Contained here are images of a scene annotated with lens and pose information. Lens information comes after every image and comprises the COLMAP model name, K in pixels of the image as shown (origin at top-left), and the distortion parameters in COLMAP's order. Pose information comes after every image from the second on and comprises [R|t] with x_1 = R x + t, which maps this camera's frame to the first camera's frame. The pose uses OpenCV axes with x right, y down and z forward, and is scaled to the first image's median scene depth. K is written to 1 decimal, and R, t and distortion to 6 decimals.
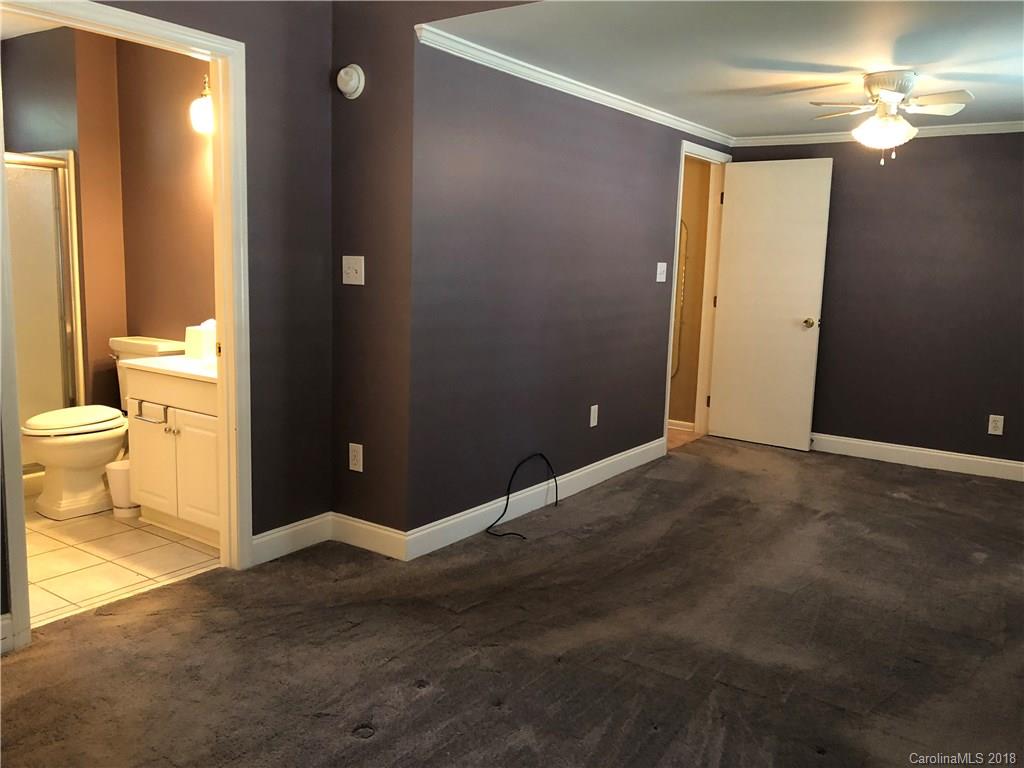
lens RADIAL K [[832.7, 0, 512.0], [0, 832.7, 384.0], [0, 0, 1]] dist [0.037629, 0.000666]
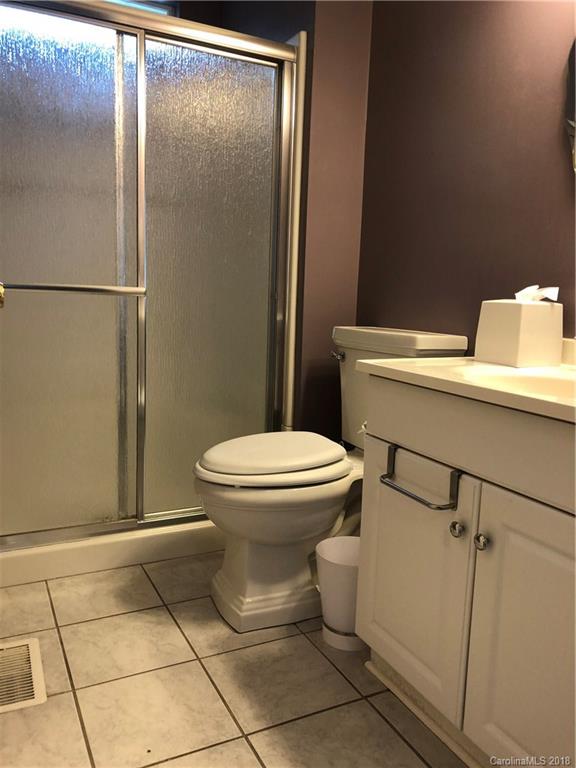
lens RADIAL K [[624.5, 0, 288.0], [0, 624.5, 384.0], [0, 0, 1]] dist [0.037629, 0.000666]
pose [[0.885814, 0.068679, -0.458930, -0.313830], [-0.074837, 0.997184, 0.004782, -0.011837], [0.457967, 0.030109, 0.888459, 0.613047]]
